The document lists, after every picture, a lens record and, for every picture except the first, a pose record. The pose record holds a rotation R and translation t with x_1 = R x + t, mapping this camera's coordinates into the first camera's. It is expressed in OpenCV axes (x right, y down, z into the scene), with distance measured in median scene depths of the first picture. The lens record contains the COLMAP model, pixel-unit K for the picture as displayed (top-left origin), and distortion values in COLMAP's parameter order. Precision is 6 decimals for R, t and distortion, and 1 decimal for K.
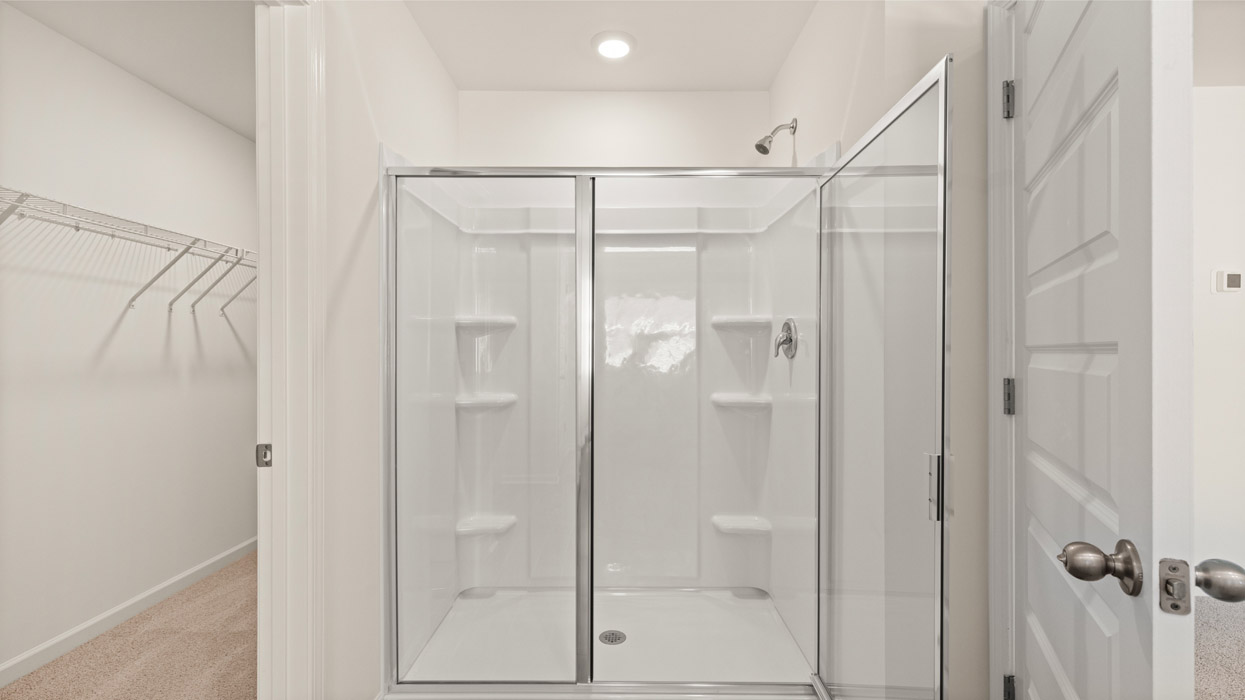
lens RADIAL K [[526.0, 0, 614.3], [0, 526.0, 355.3], [0, 0, 1]] dist [0.001988, -0.000081]
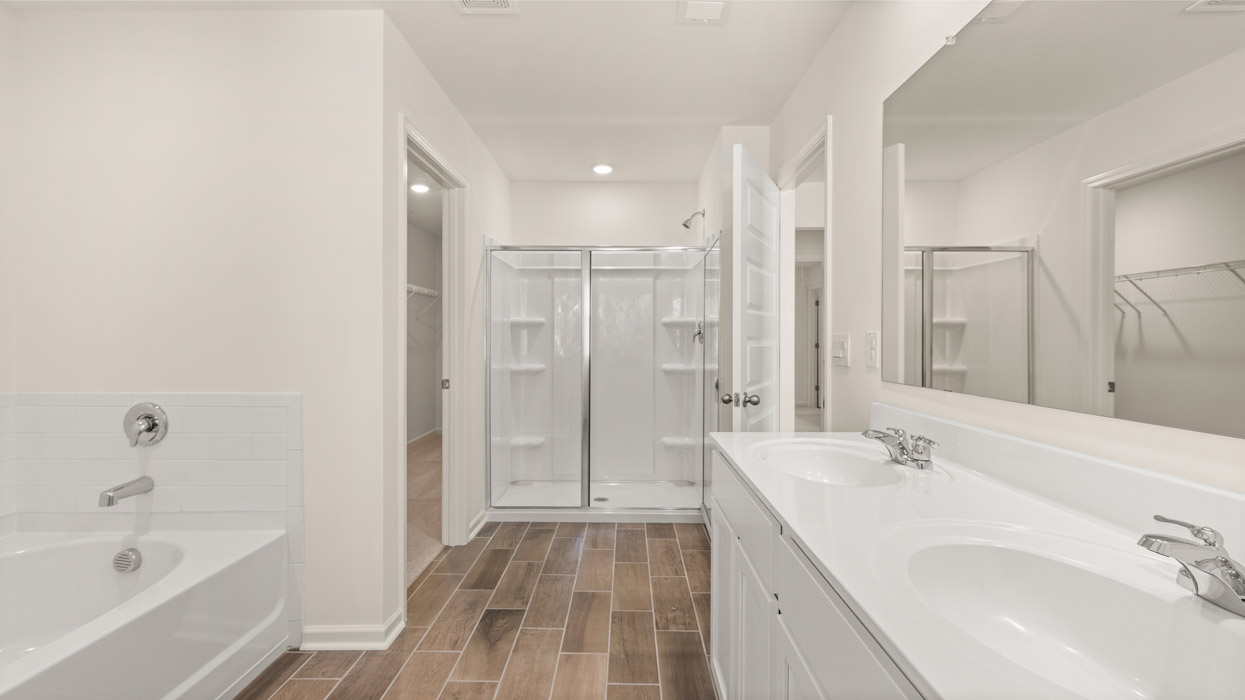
lens RADIAL K [[526.0, 0, 634.9], [0, 526.0, 344.1], [0, 0, 1]] dist [0.001988, -0.000081]
pose [[0.999393, 0.001947, 0.034796, 0.041498], [-0.001983, 0.999998, 0.001013, 0.005789], [-0.034794, -0.001081, 0.999394, -0.685470]]
